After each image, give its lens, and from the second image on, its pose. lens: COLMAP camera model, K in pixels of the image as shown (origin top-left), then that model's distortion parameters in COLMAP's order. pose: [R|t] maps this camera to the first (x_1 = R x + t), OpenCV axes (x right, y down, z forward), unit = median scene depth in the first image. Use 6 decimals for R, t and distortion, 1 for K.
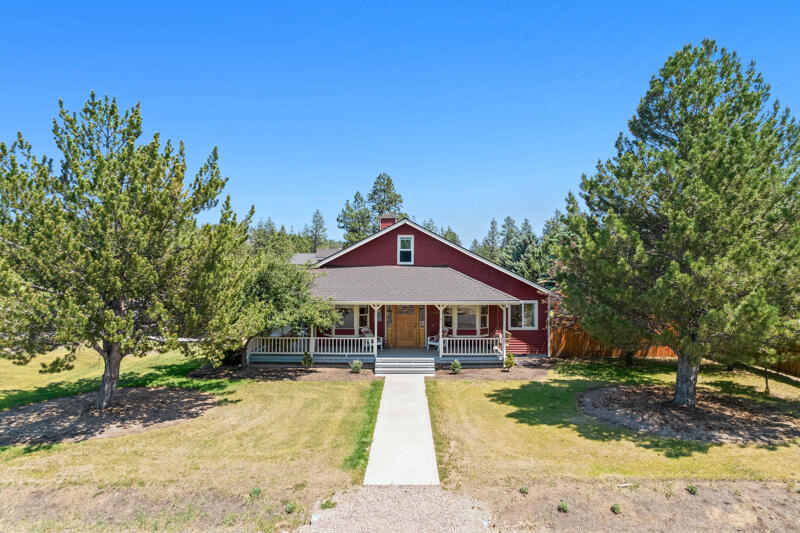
lens RADIAL K [[501.8, 0, 400.0], [0, 501.8, 266.5], [0, 0, 1]] dist [-0.005177, 0.001409]
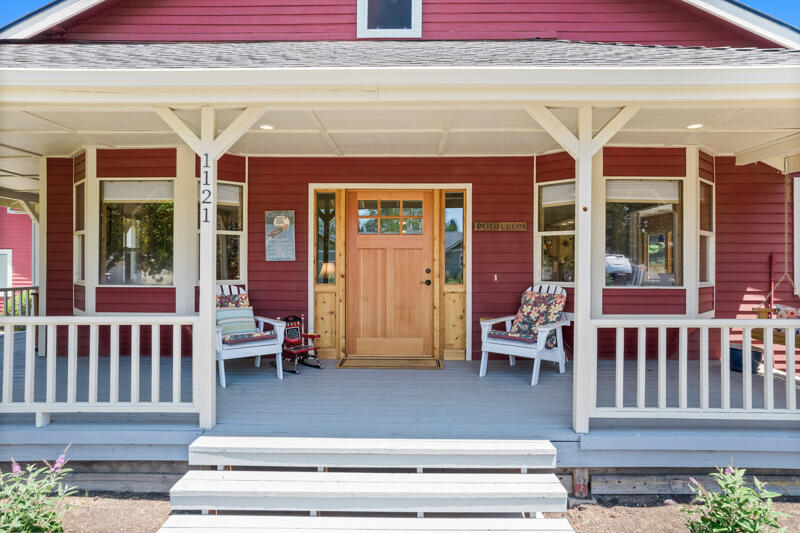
lens RADIAL K [[501.8, 0, 400.0], [0, 501.8, 266.5], [0, 0, 1]] dist [-0.005177, 0.001409]
pose [[0.999998, 0.002102, 0.000698, 0.016874], [-0.002105, 0.999990, 0.003926, 0.113726], [-0.000690, -0.003928, 0.999992, 0.759749]]
